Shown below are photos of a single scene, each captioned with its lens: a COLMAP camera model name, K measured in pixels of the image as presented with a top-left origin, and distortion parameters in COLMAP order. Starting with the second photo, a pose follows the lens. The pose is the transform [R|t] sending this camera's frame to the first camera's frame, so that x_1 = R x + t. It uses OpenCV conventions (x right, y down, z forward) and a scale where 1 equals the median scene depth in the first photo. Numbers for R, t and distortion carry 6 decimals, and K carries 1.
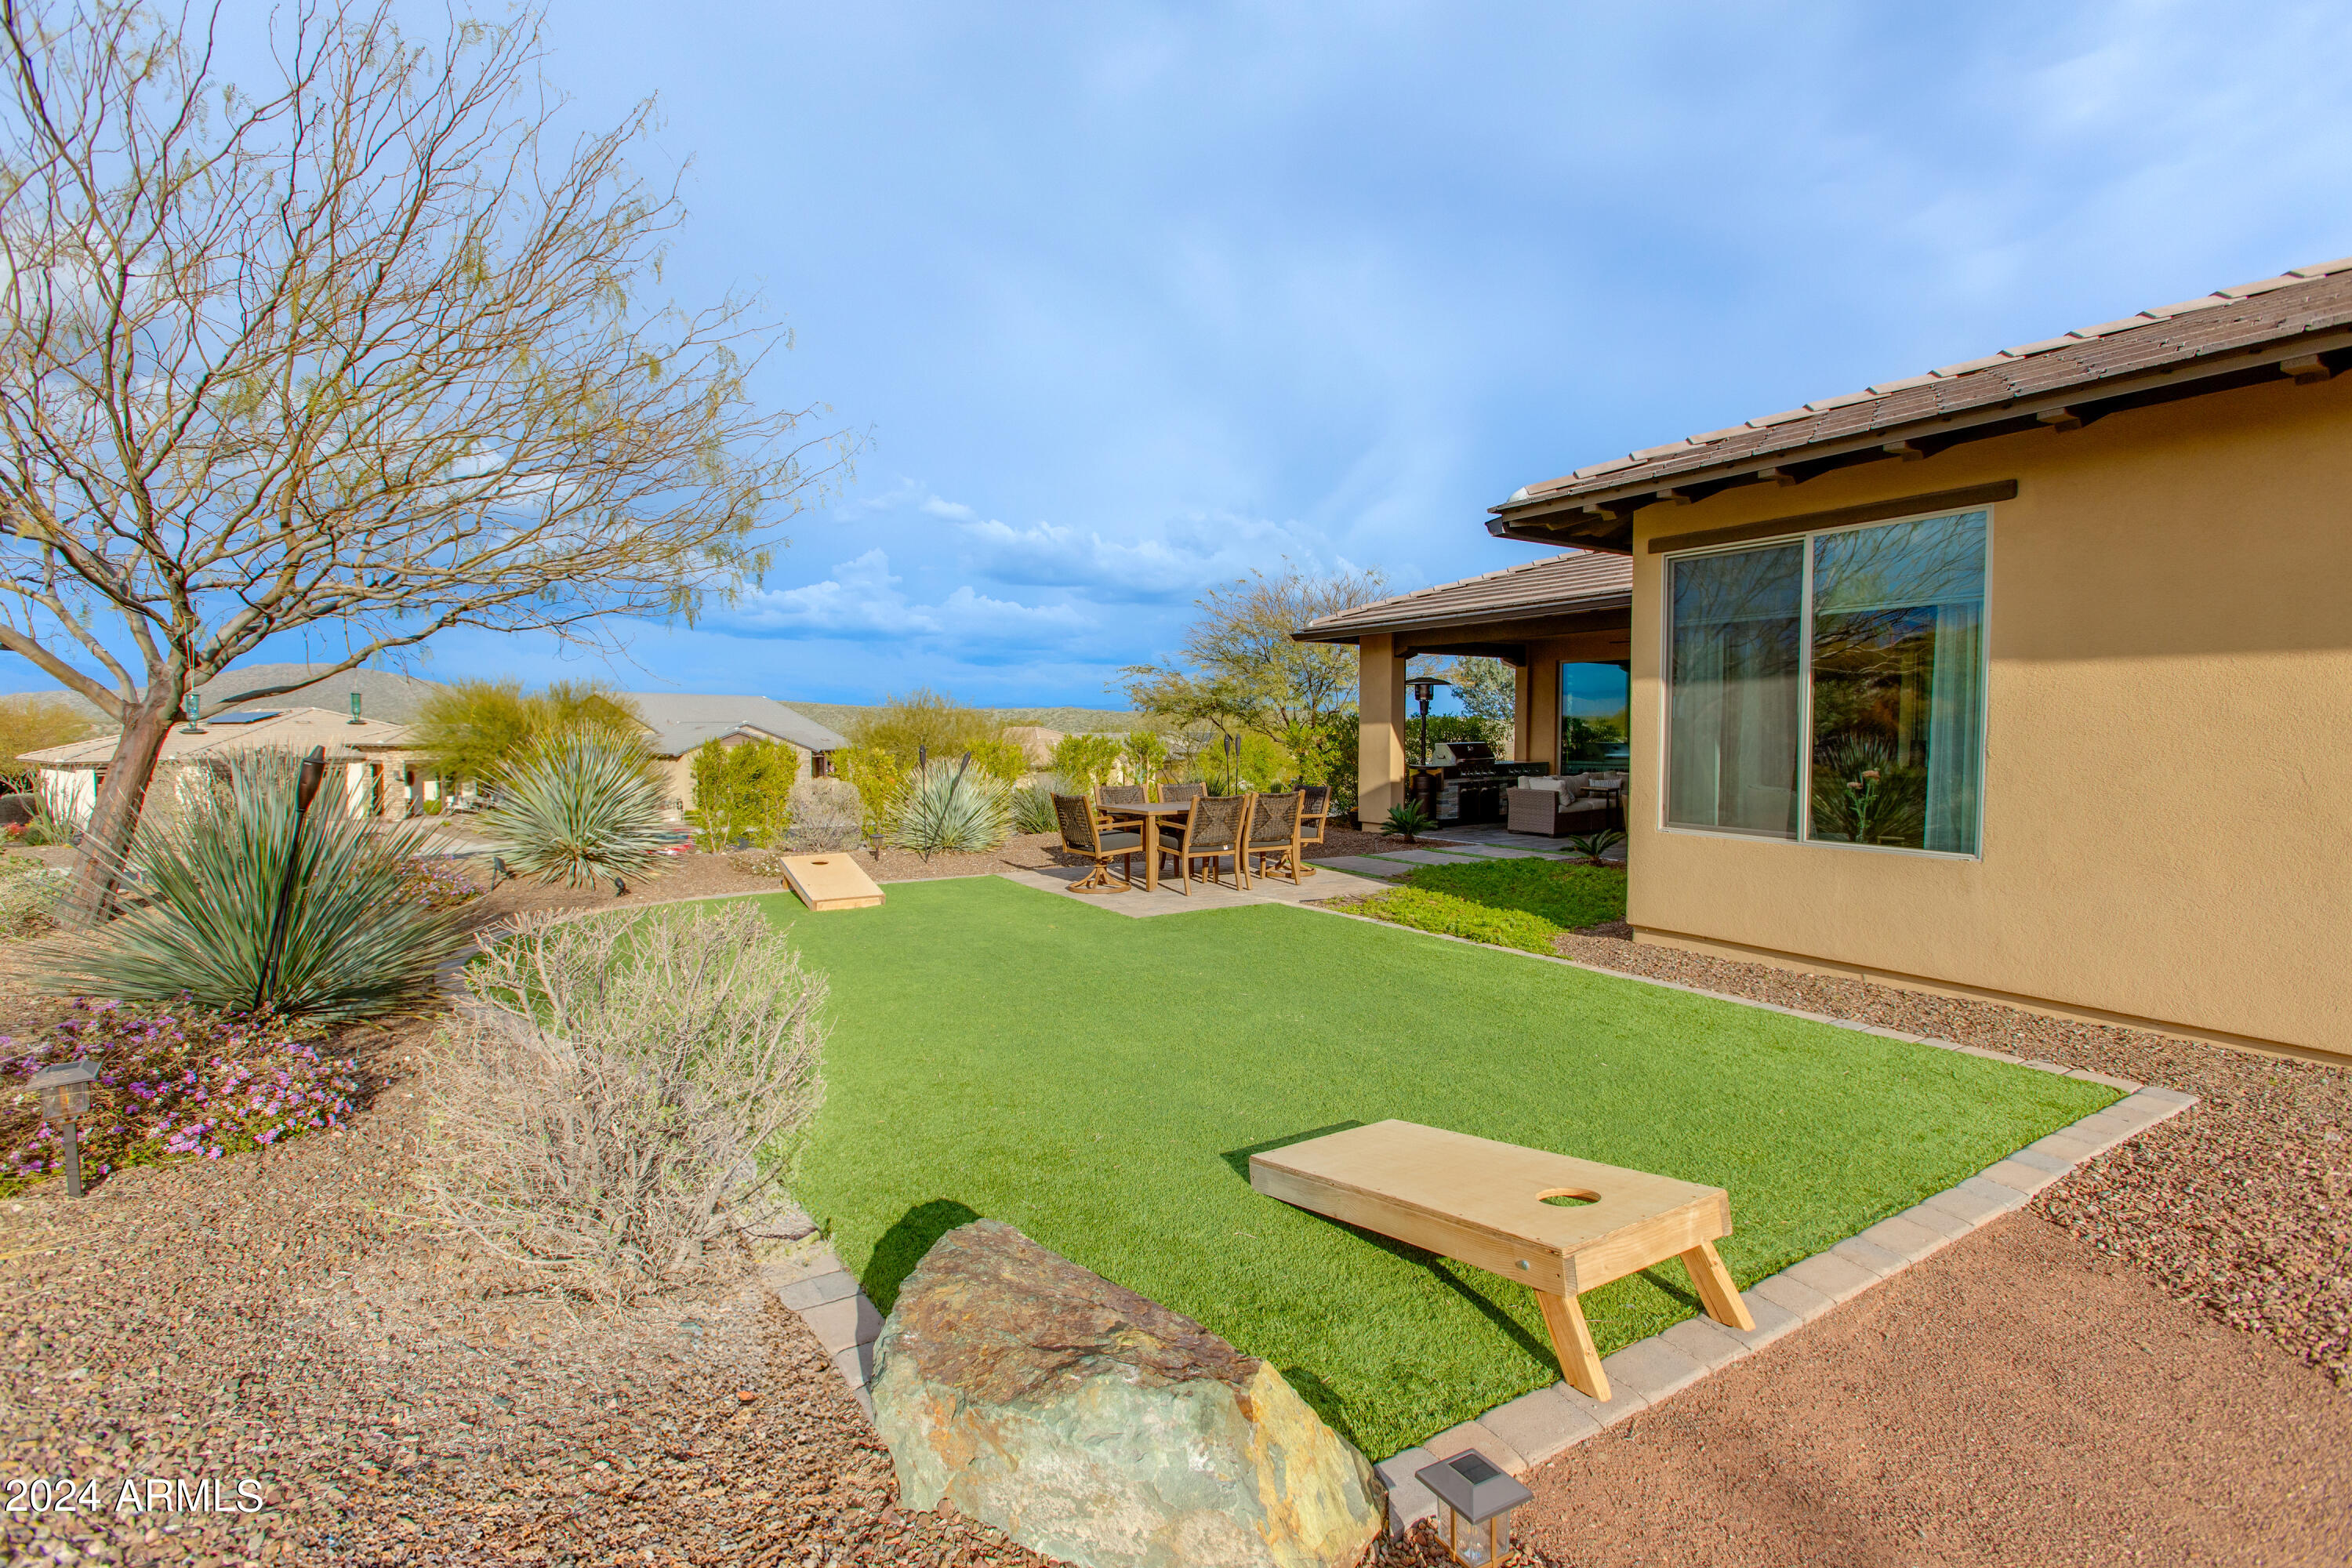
lens RADIAL K [[1047.6, 0, 1161.5], [0, 1047.6, 781.9], [0, 0, 1]] dist [-0.001478, 0.000346]
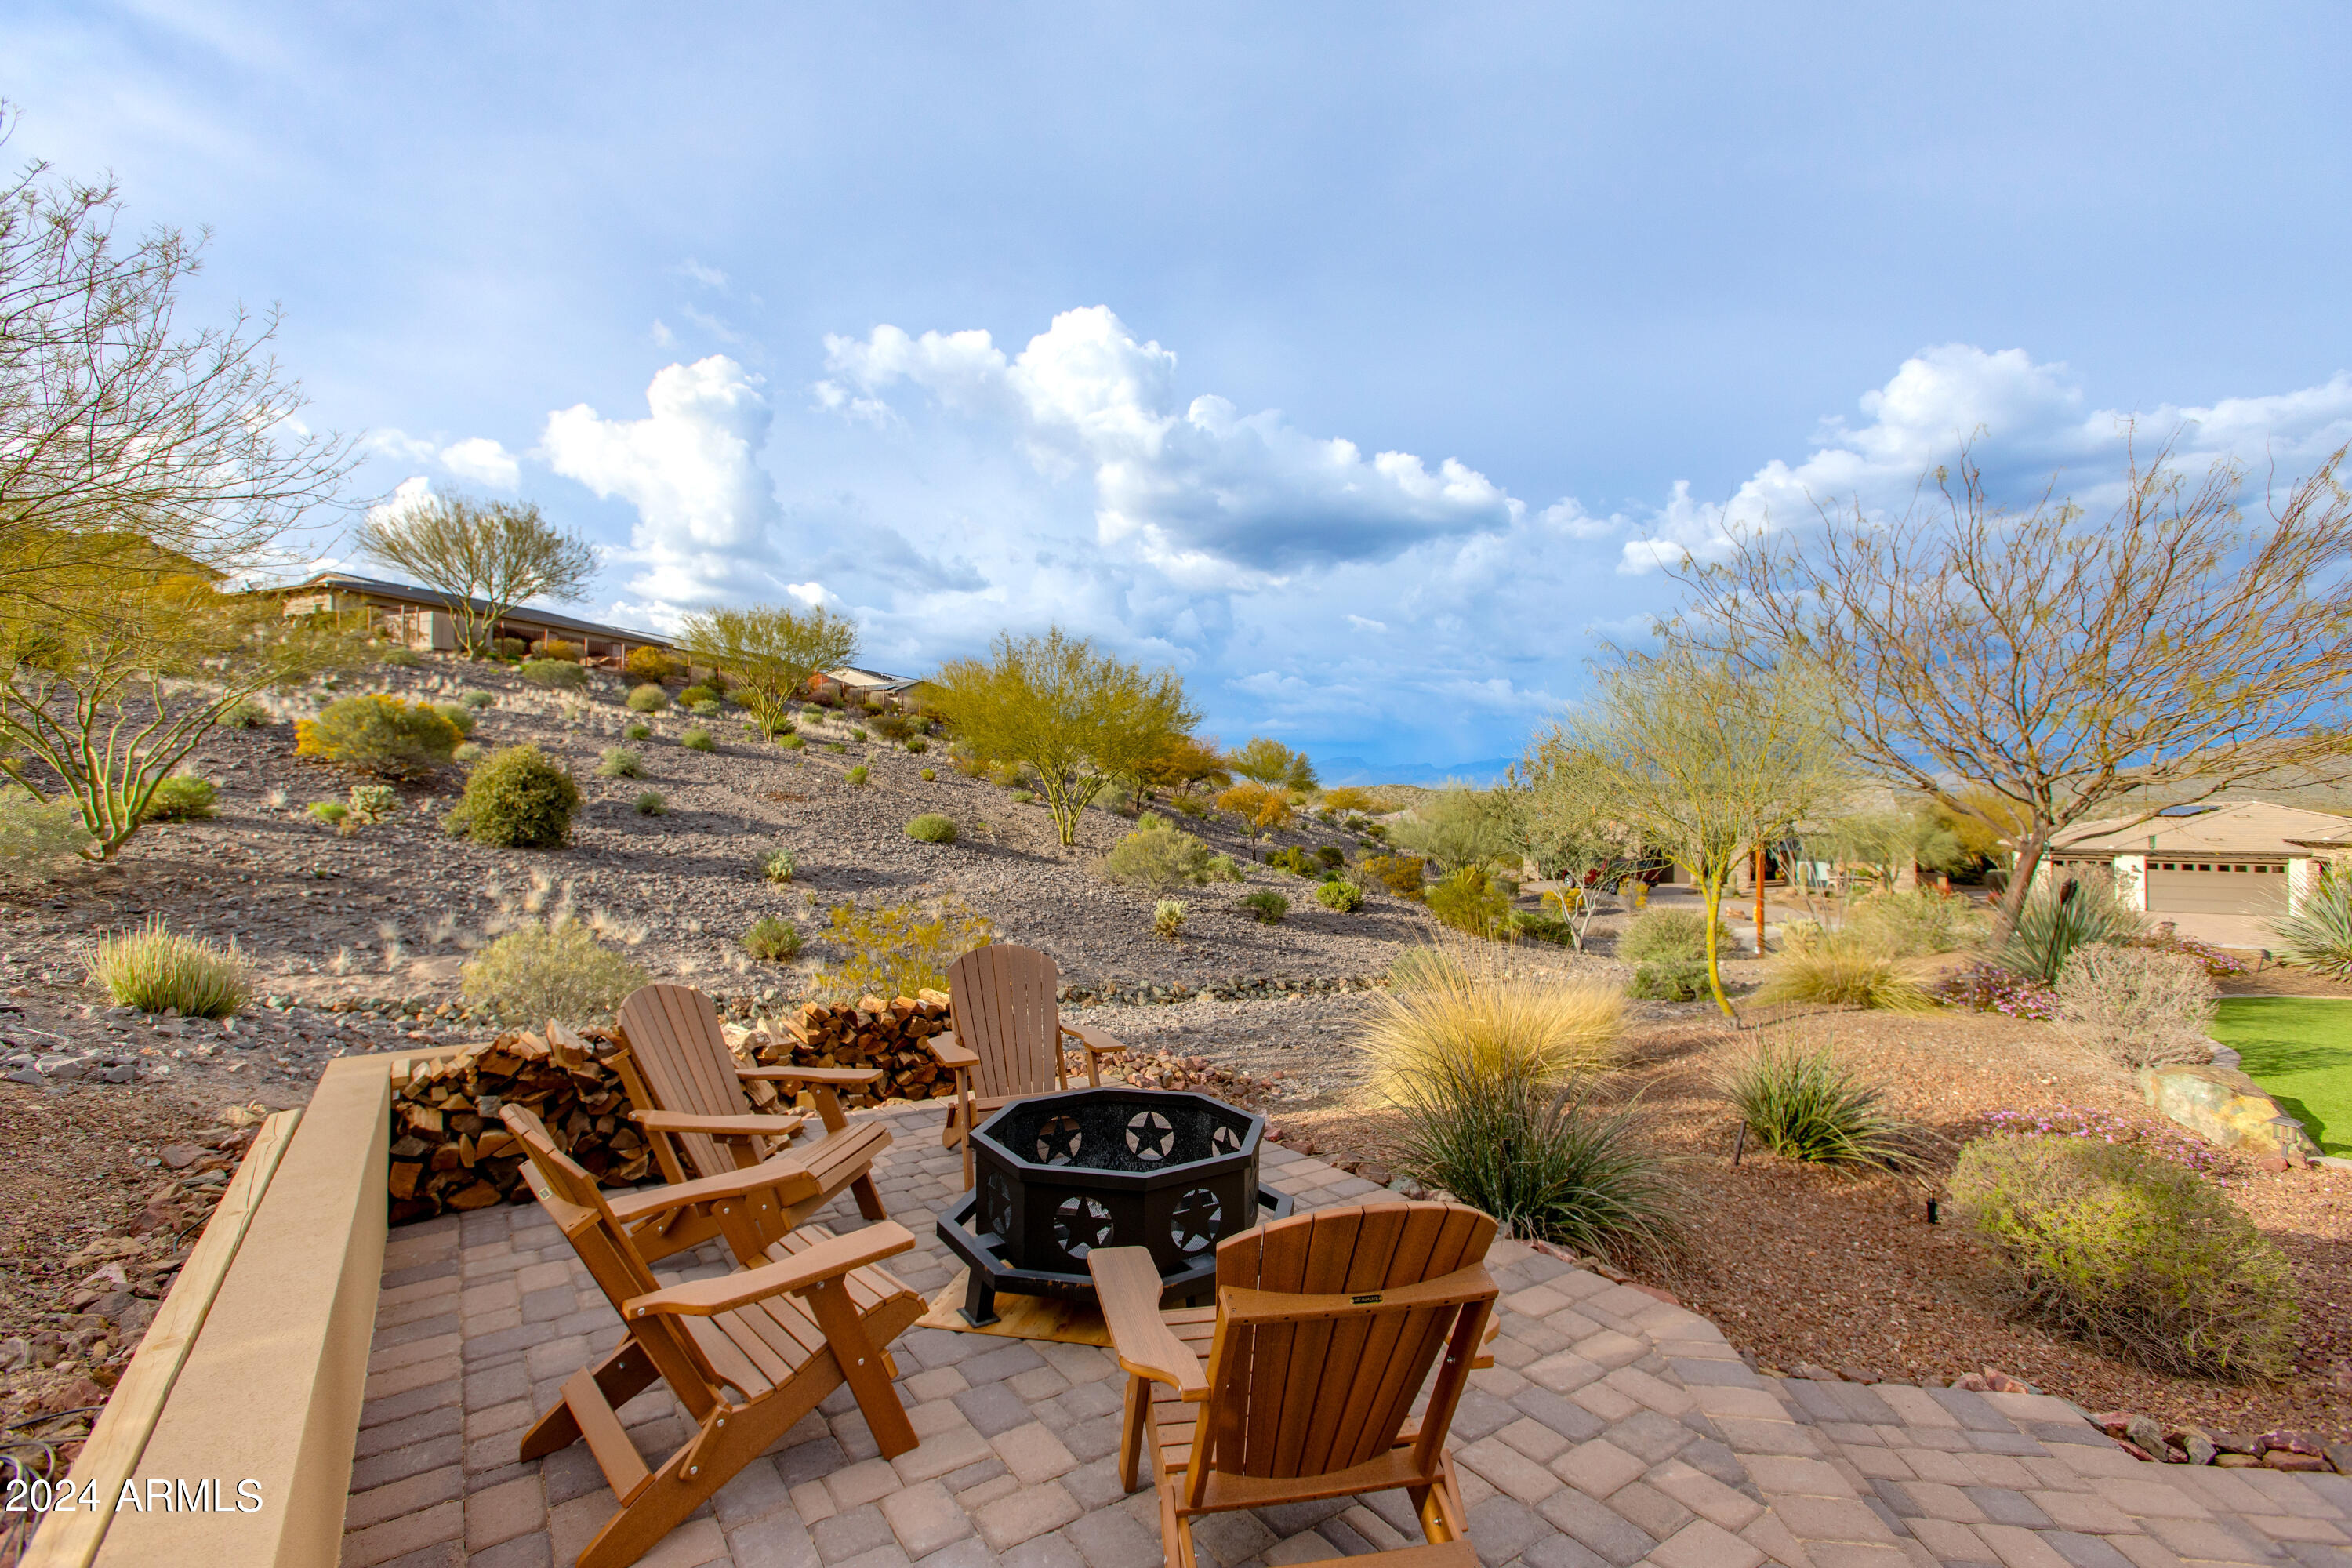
lens RADIAL K [[1047.6, 0, 1161.5], [0, 1047.6, 781.9], [0, 0, 1]] dist [-0.001478, 0.000346]
pose [[0.068045, -0.023023, -0.997417, 0.737445], [-0.055426, 0.998103, -0.026820, -0.037598], [0.996141, 0.057108, 0.066640, -0.637089]]
